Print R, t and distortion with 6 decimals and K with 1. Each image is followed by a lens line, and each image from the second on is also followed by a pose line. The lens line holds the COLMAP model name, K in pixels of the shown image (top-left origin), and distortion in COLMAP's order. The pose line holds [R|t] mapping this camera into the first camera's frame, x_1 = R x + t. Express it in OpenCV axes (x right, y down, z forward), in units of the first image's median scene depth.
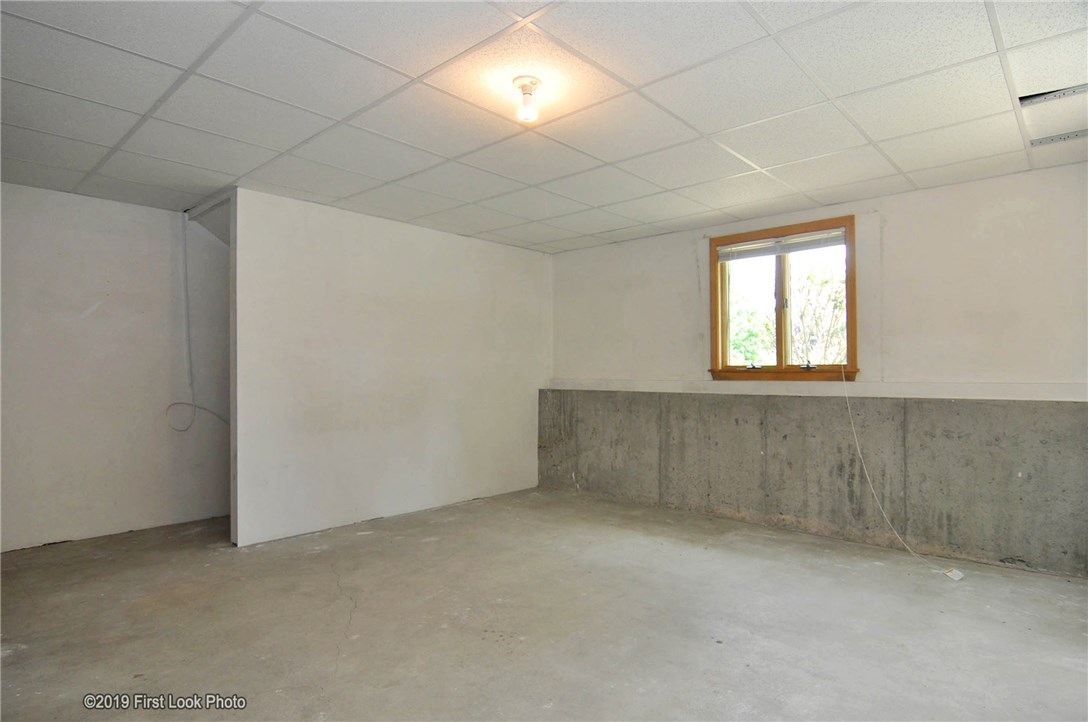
lens RADIAL K [[591.3, 0, 538.0], [0, 591.3, 366.8], [0, 0, 1]] dist [-0.001117, -0.014897]
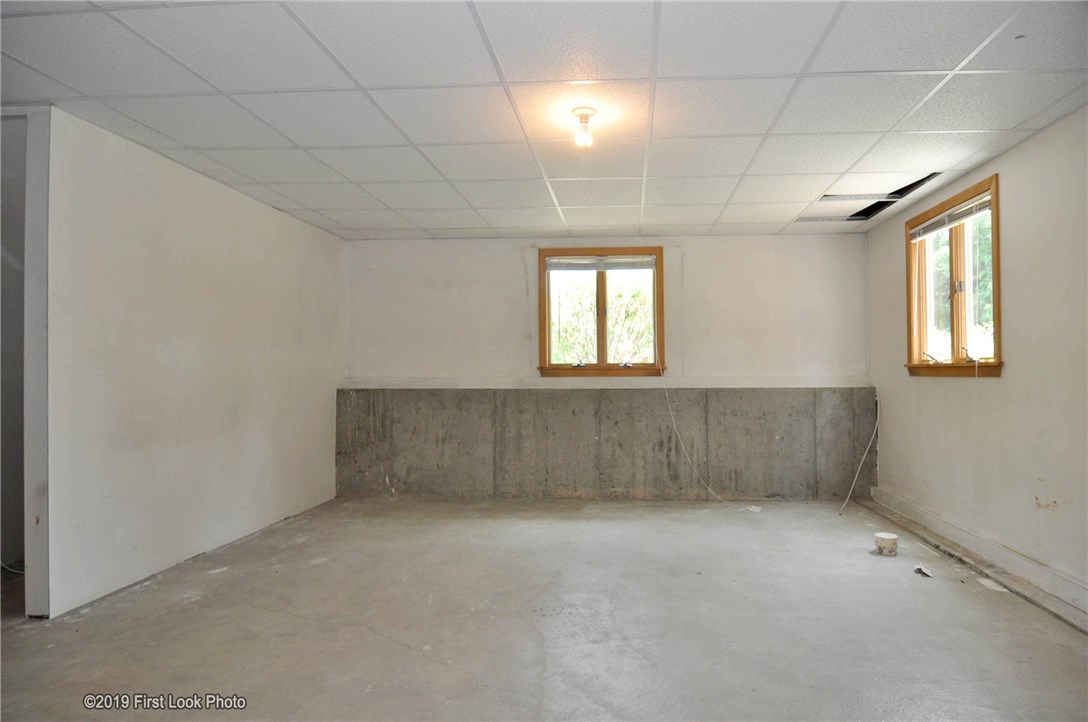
lens RADIAL K [[645.4, 0, 544.0], [0, 645.4, 361.0], [0, 0, 1]] dist [-0.001590, -0.018111]
pose [[0.794423, 0.008343, 0.607308, -0.472118], [-0.002909, 0.999946, -0.009931, 0.005139], [-0.607359, 0.006122, 0.794404, 0.038410]]
